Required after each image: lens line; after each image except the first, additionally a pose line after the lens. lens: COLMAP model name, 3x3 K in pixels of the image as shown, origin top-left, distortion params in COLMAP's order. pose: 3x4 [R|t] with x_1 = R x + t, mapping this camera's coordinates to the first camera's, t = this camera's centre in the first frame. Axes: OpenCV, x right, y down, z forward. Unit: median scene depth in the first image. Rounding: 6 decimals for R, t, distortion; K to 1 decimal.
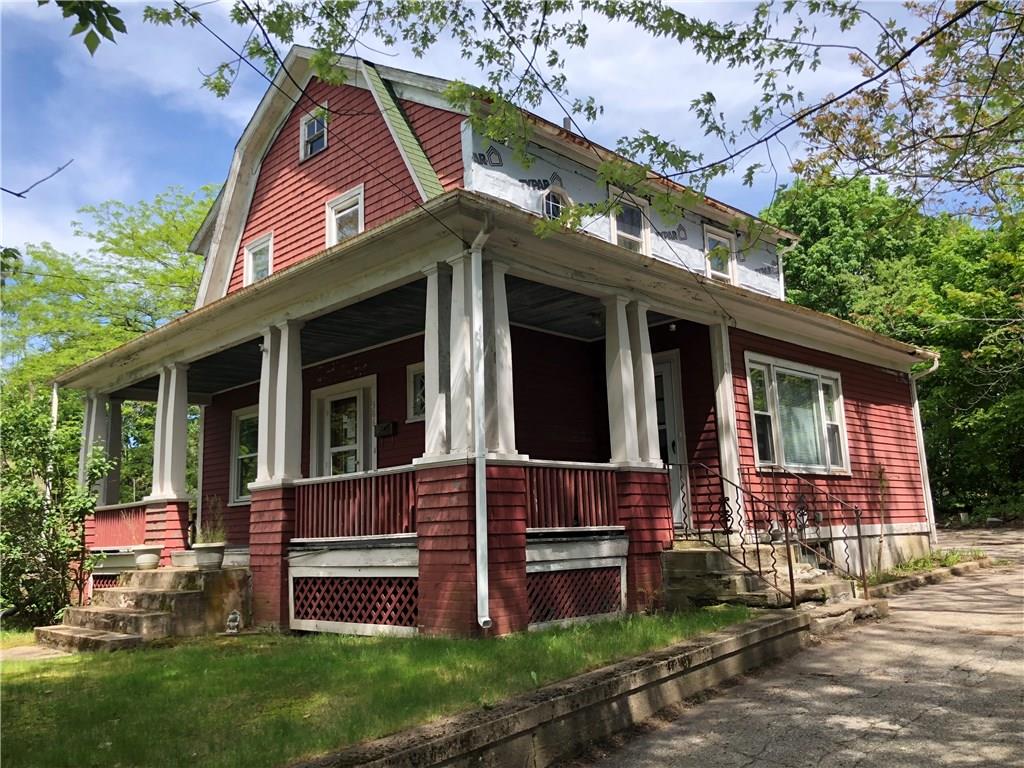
lens RADIAL K [[851.2, 0, 512.0], [0, 851.2, 384.0], [0, 0, 1]] dist [0.005851, 0.003086]
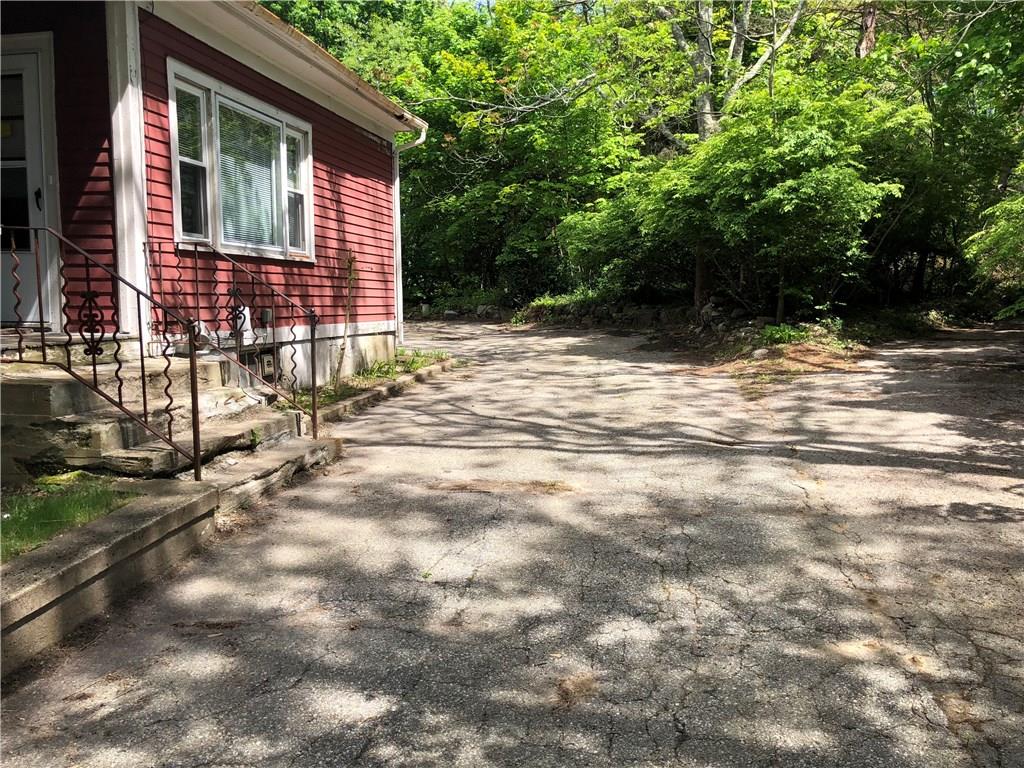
lens RADIAL K [[851.2, 0, 512.0], [0, 851.2, 384.0], [0, 0, 1]] dist [0.005851, 0.003086]
pose [[0.828839, -0.014183, 0.559307, 0.123452], [-0.130538, 0.967186, 0.217970, 0.024047], [-0.544045, -0.253673, 0.799790, 0.279950]]
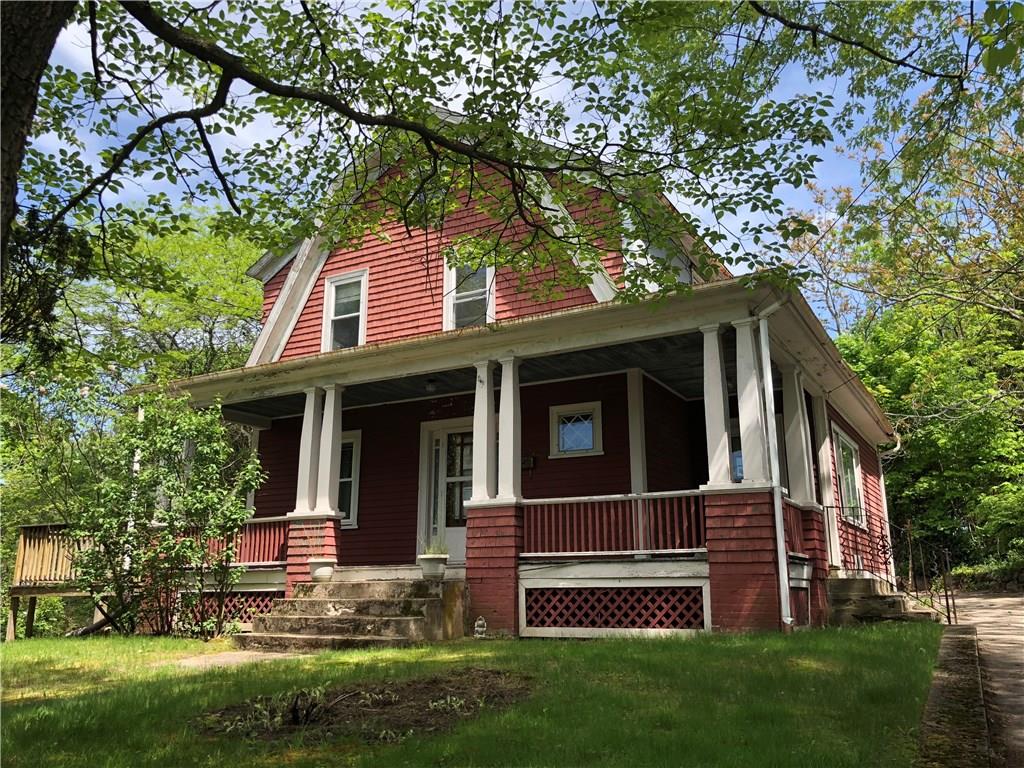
lens RADIAL K [[839.8, 0, 512.0], [0, 839.8, 384.0], [0, 0, 1]] dist [0.089668, -0.000820]
pose [[0.961046, 0.096740, 0.258907, -0.472838], [-0.077772, 0.993548, -0.082551, 0.044738], [-0.265222, 0.059199, 0.962368, -0.051884]]
